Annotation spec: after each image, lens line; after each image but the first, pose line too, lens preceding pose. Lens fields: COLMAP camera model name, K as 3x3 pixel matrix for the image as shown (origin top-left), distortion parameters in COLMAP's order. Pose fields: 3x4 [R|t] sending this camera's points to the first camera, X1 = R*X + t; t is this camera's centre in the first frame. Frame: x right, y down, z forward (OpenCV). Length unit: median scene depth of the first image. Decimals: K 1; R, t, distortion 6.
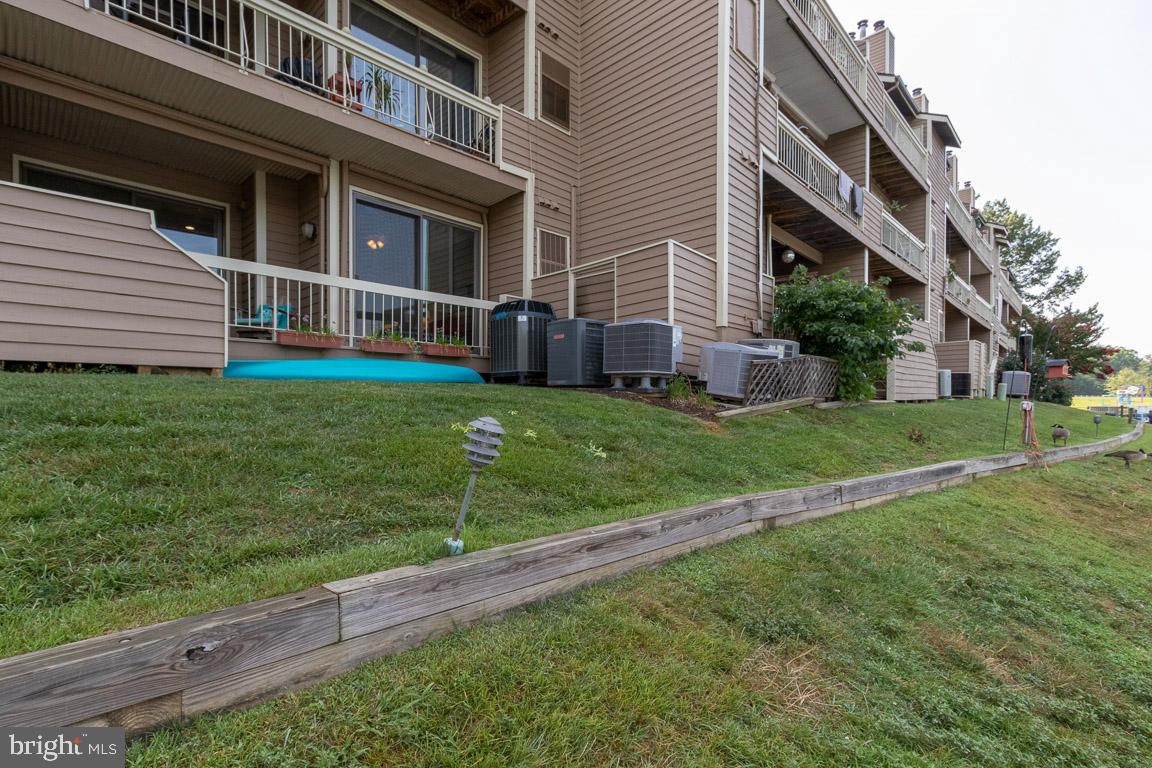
lens RADIAL K [[542.5, 0, 568.6], [0, 542.5, 398.2], [0, 0, 1]] dist [0.002393, -0.000060]
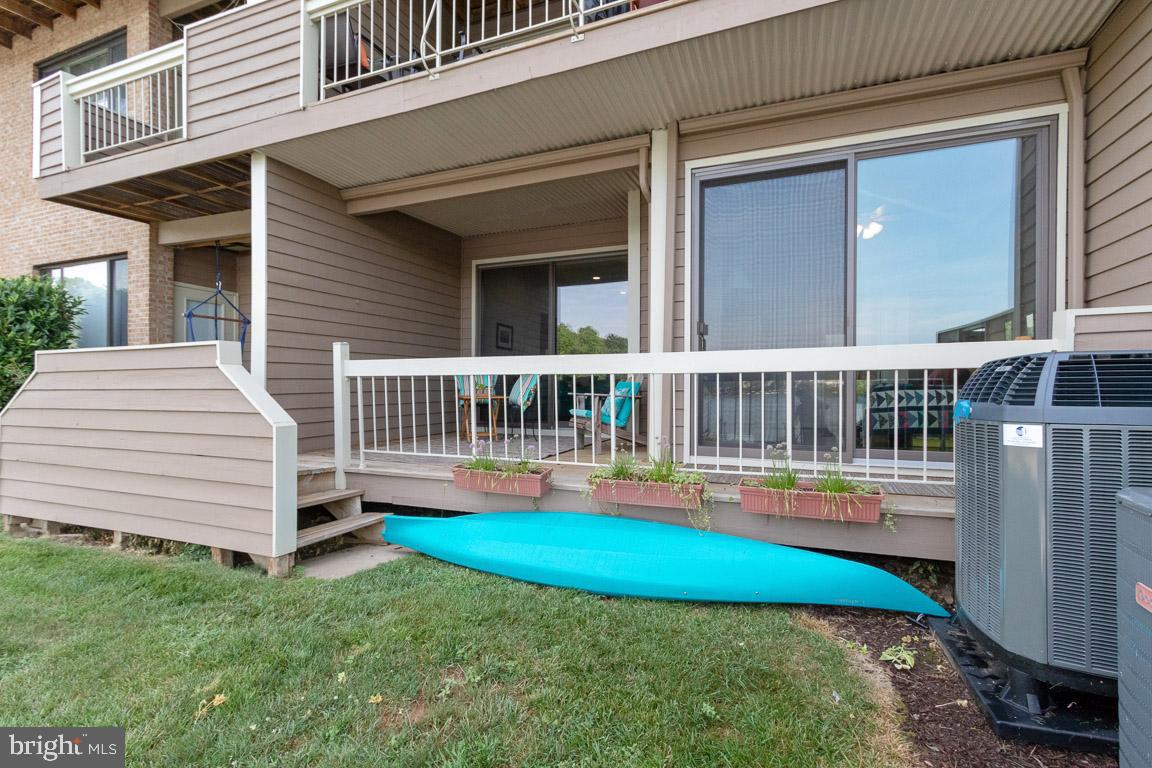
lens RADIAL K [[542.5, 0, 568.6], [0, 542.5, 398.2], [0, 0, 1]] dist [0.002393, -0.000060]
pose [[0.372328, 0.006750, -0.928077, 0.065003], [0.006340, 0.999932, 0.009817, -0.164944], [0.928080, -0.009539, 0.372260, 0.706293]]
